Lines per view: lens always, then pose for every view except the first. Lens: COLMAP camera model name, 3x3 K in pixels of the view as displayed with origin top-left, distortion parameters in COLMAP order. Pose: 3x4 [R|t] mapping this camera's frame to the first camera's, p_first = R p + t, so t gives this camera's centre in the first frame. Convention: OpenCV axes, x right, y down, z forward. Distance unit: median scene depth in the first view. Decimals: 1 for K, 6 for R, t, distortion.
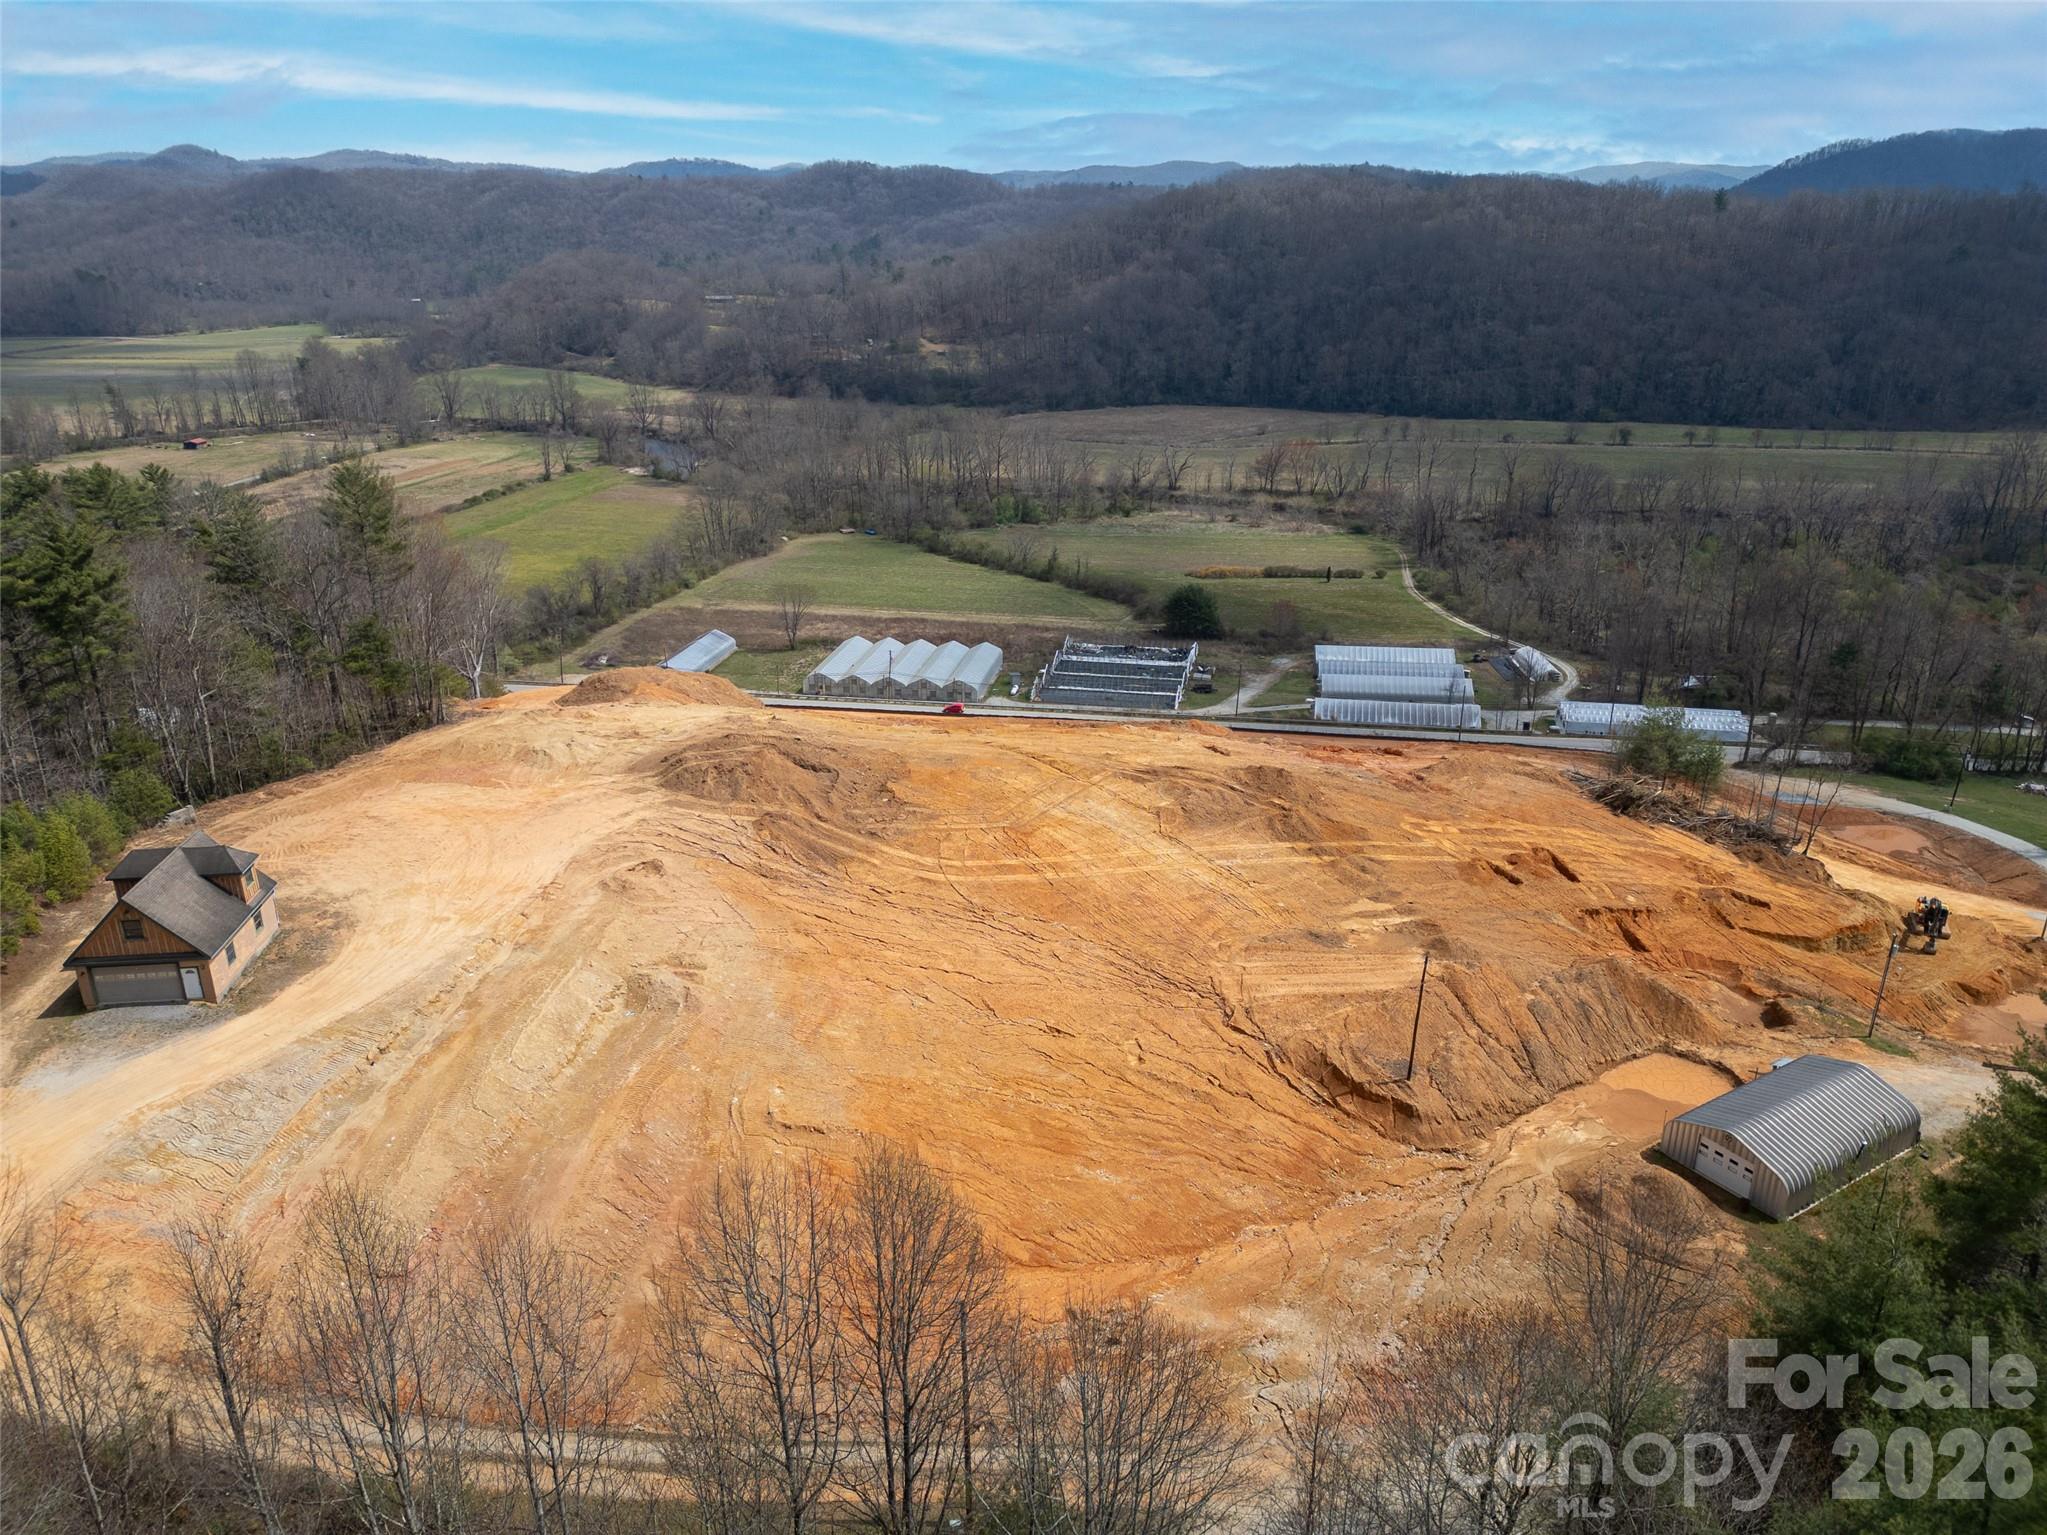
lens RADIAL K [[1441.2, 0, 1027.2], [0, 1441.2, 770.1], [0, 0, 1]] dist [0.086175, -0.070488]
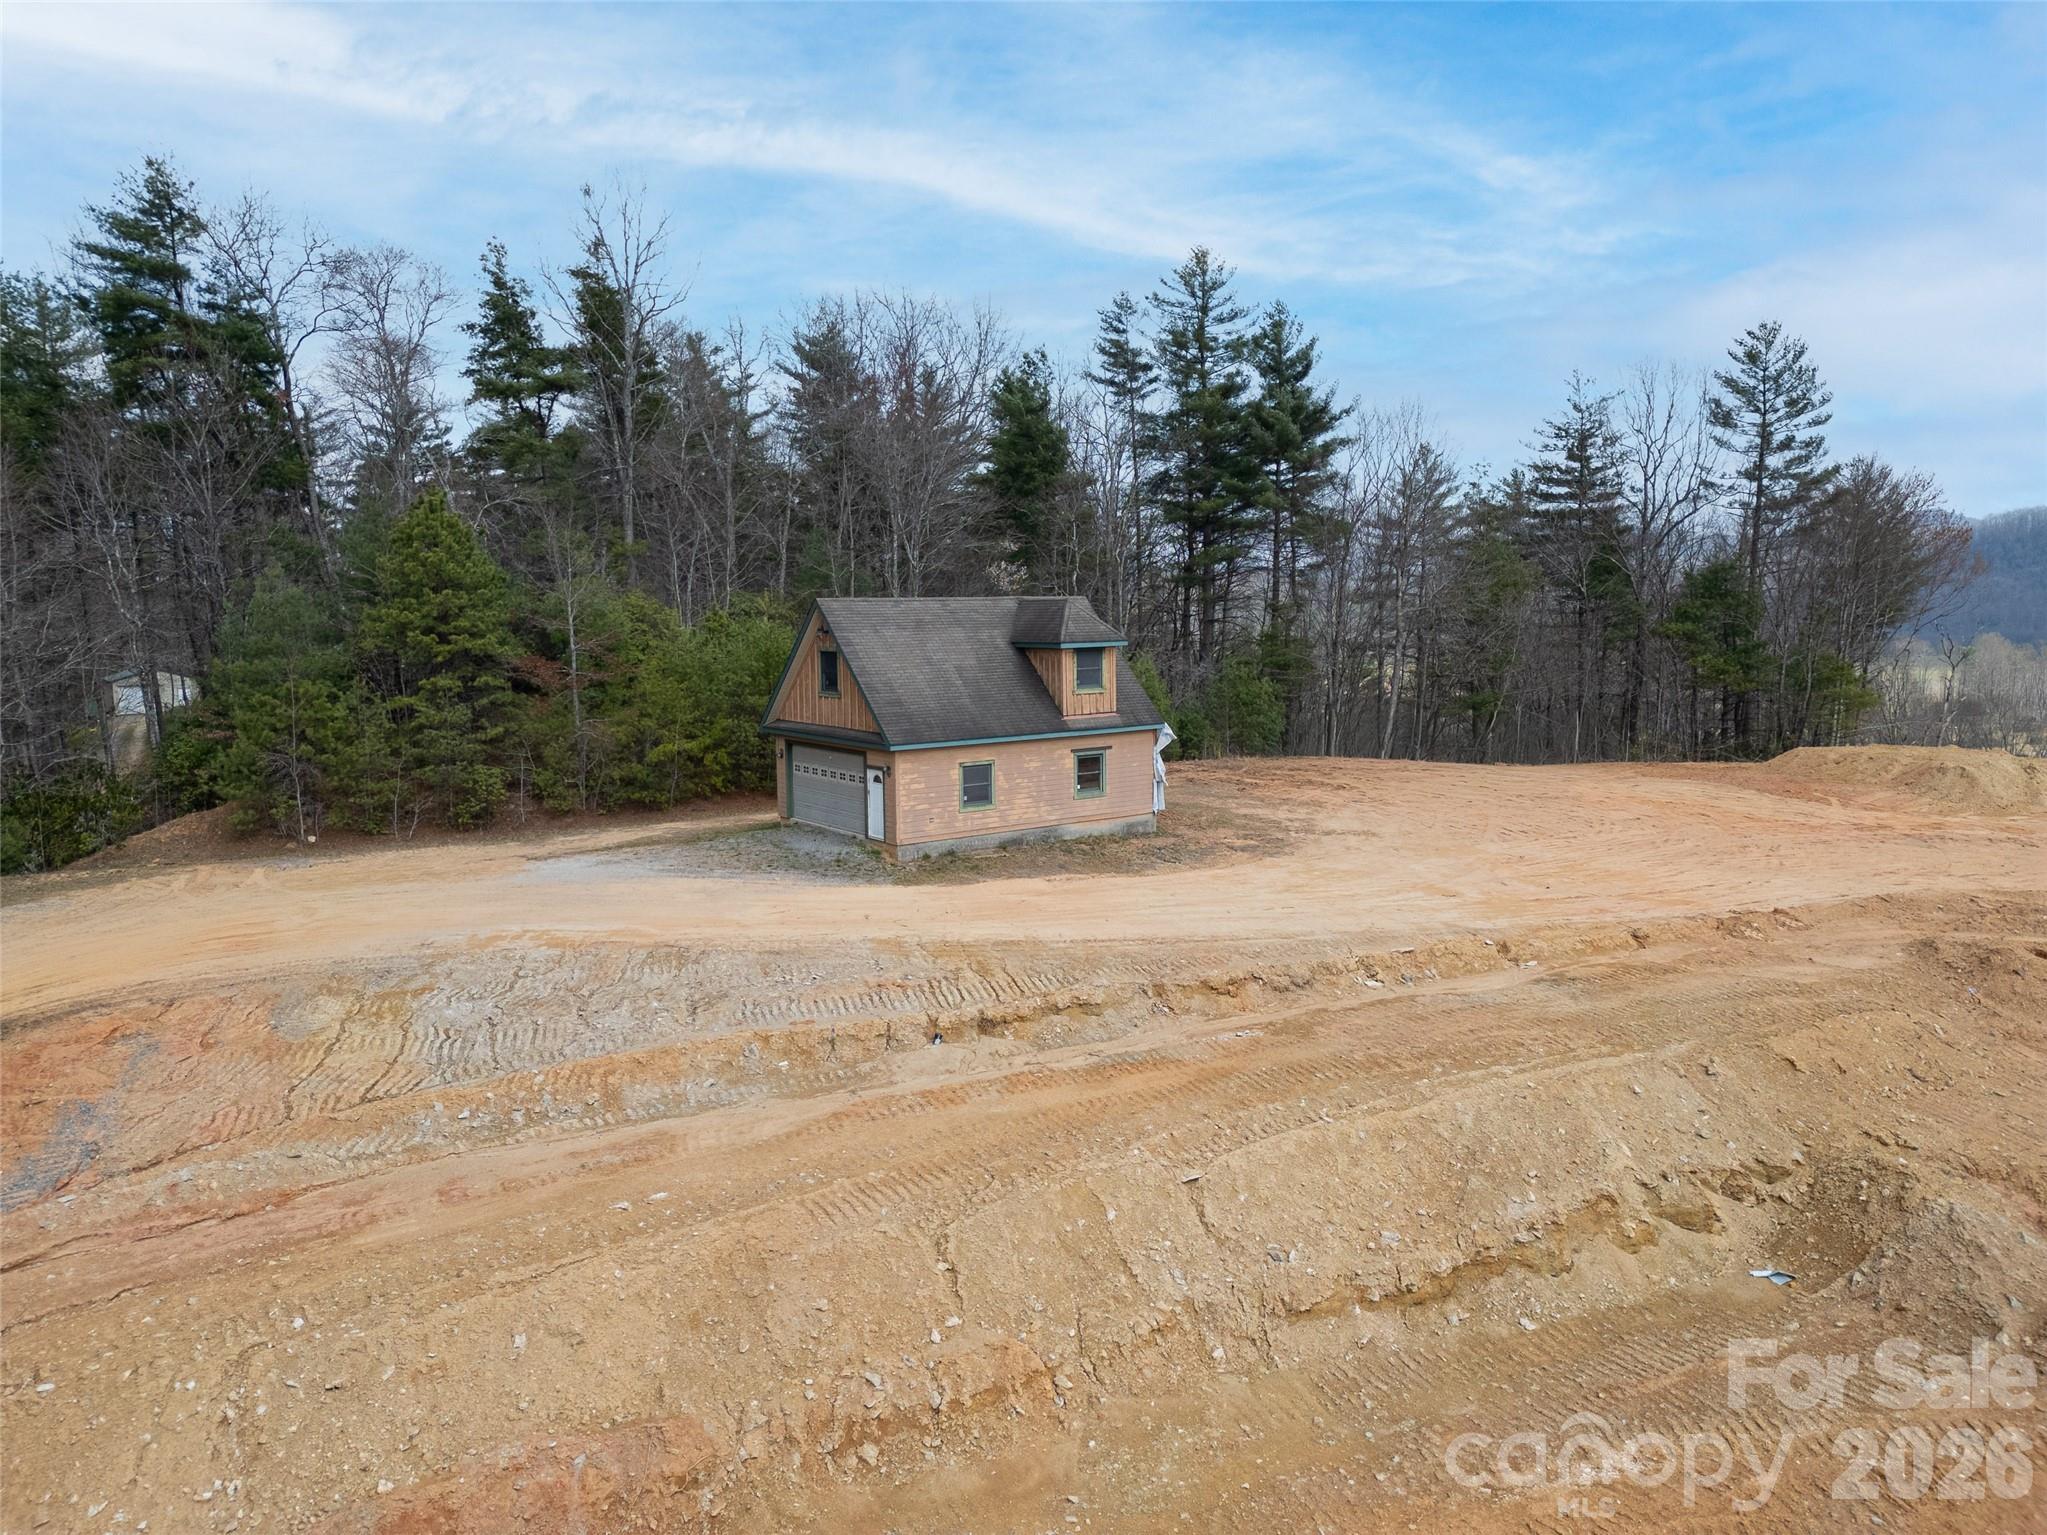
lens RADIAL K [[1441.2, 0, 1027.2], [0, 1441.2, 770.1], [0, 0, 1]] dist [0.086175, -0.070488]
pose [[0.512564, 0.105526, -0.852140, -0.129651], [-0.304762, 0.950163, -0.065650, 0.137602], [0.802744, 0.293349, 0.519180, 0.726307]]
